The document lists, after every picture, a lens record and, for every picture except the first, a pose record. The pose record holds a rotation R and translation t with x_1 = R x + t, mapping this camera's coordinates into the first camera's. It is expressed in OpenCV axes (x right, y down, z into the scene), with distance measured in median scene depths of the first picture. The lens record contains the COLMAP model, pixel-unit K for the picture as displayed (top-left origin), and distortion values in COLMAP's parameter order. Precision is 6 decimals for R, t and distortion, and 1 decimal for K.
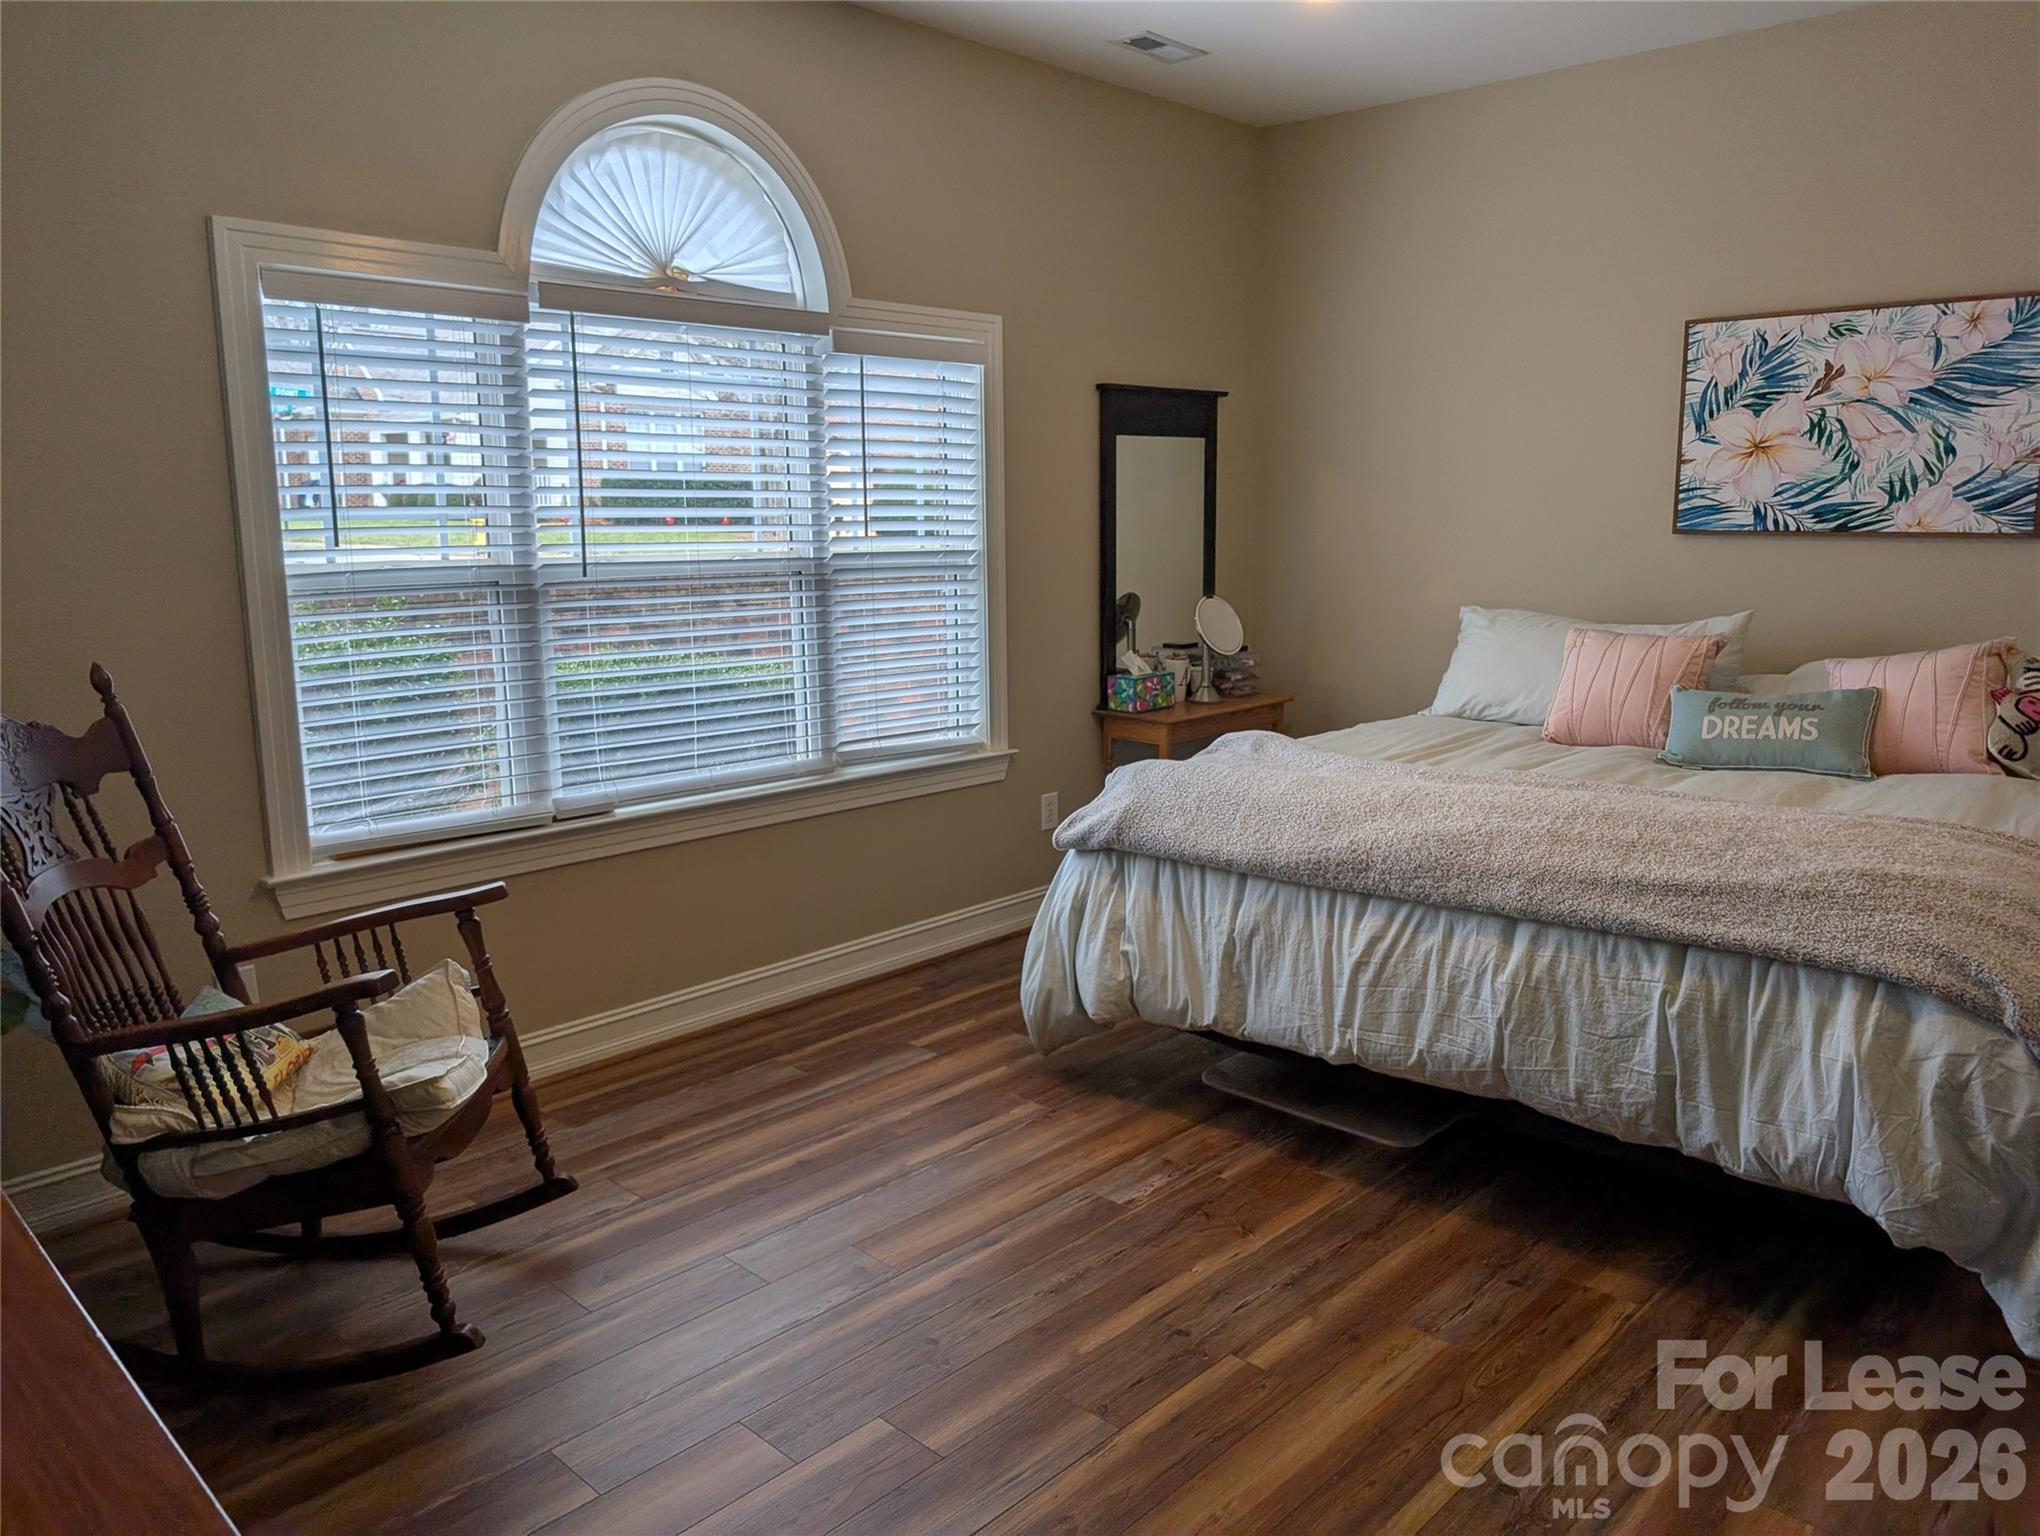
lens RADIAL K [[1465.8, 0, 1019.8], [0, 1465.8, 763.0], [0, 0, 1]] dist [0.019744, -0.015662]
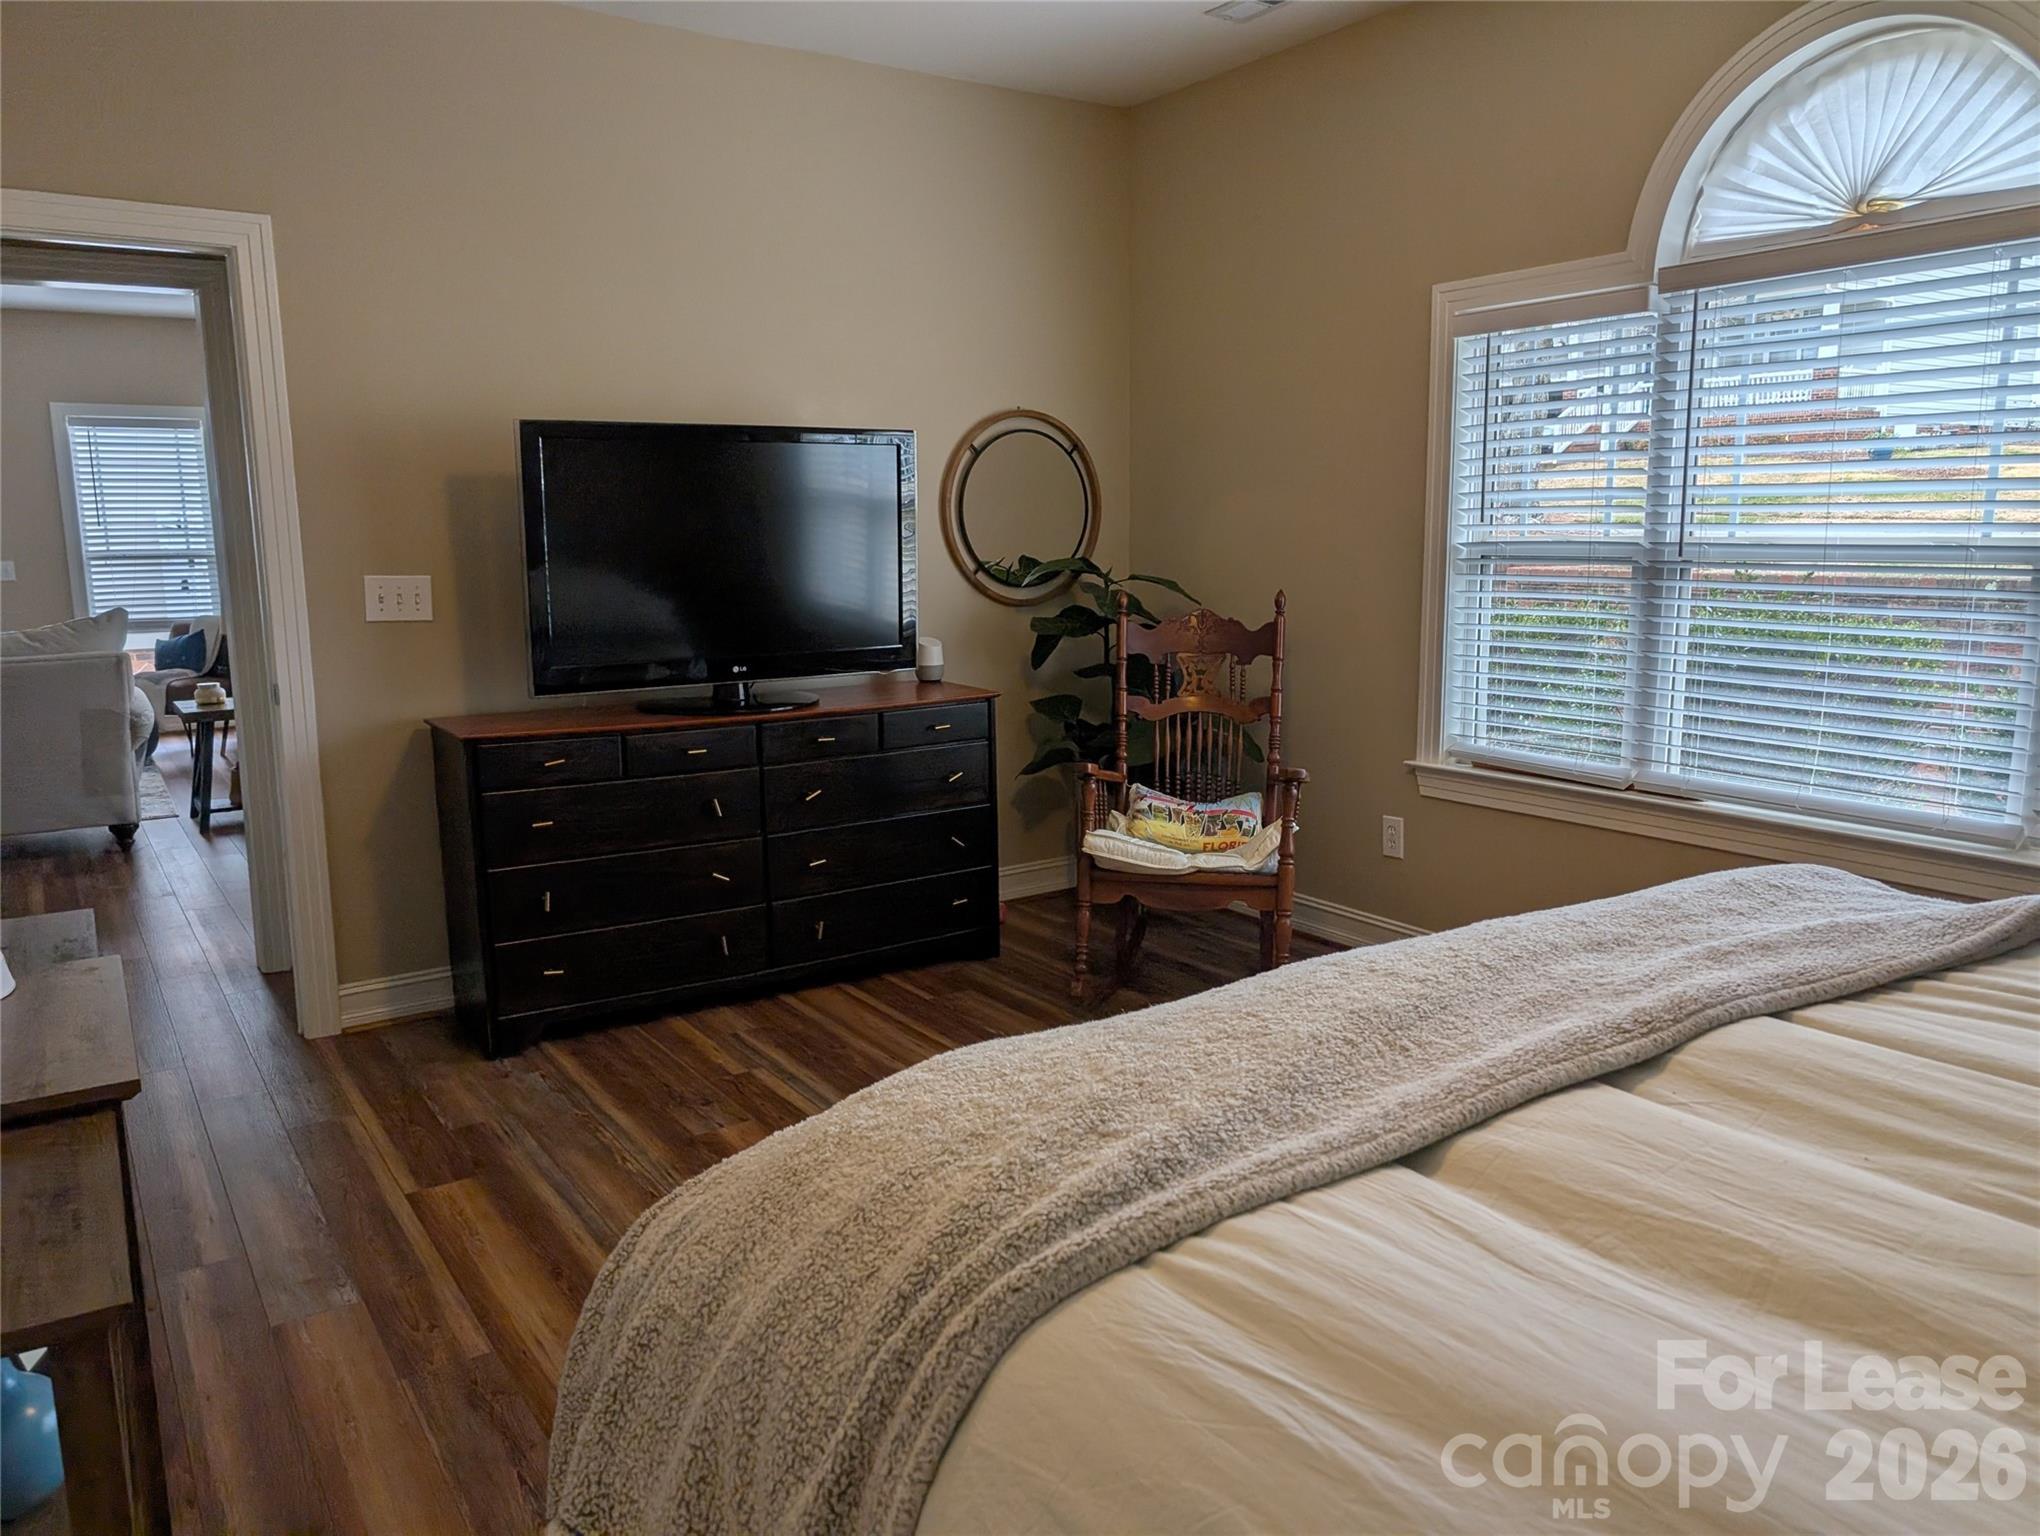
lens RADIAL K [[1465.8, 0, 1019.6], [0, 1465.8, 770.7], [0, 0, 1]] dist [0.019744, -0.015662]
pose [[-0.223624, 0.176121, -0.958631, 0.792989], [-0.147678, 0.966061, 0.211935, -0.133000], [0.963423, 0.188963, -0.190026, 0.791453]]
